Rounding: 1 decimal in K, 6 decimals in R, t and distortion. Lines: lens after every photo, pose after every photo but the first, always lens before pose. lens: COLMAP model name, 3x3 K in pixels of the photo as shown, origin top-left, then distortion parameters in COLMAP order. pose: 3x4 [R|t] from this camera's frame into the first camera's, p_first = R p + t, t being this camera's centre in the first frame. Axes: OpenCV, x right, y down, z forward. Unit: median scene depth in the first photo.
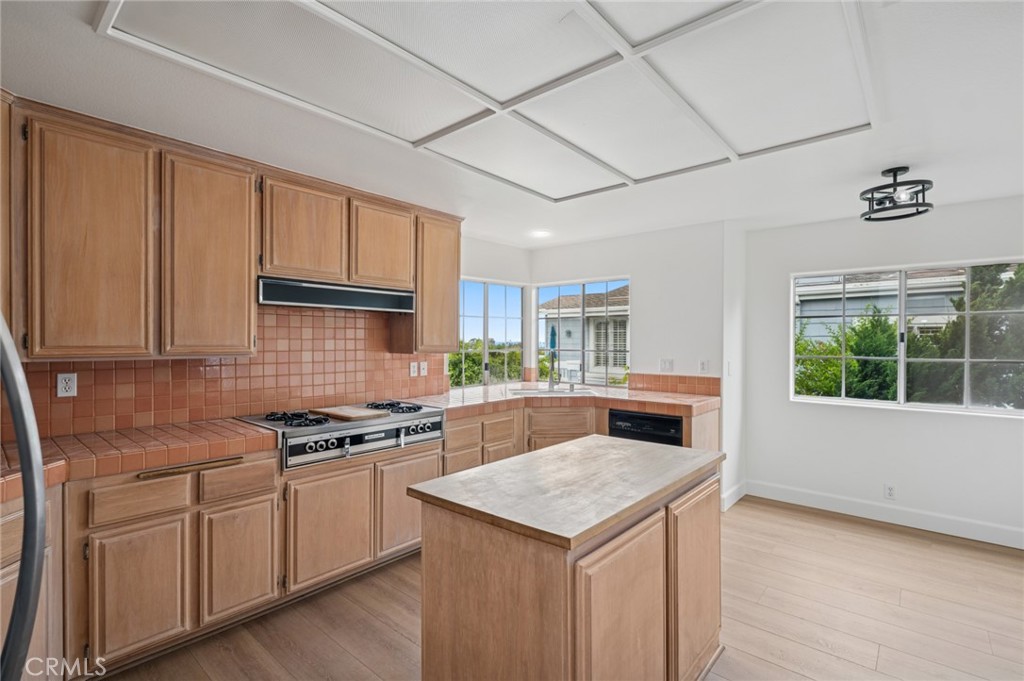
lens RADIAL K [[479.8, 0, 511.0], [0, 479.8, 340.6], [0, 0, 1]] dist [-0.005515, 0.000083]
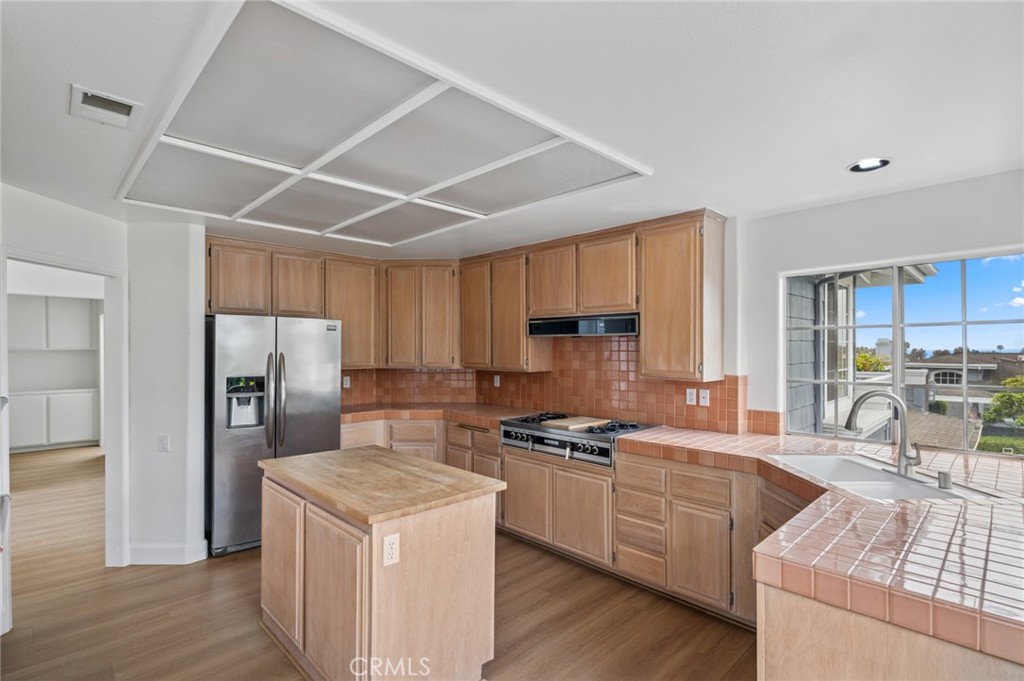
lens RADIAL K [[479.8, 0, 510.4], [0, 479.8, 348.2], [0, 0, 1]] dist [-0.005515, 0.000083]
pose [[-0.084552, -0.003956, -0.996411, 0.782251], [0.000390, 0.999992, -0.004004, -0.028513], [0.996419, -0.000727, -0.084550, 0.832985]]
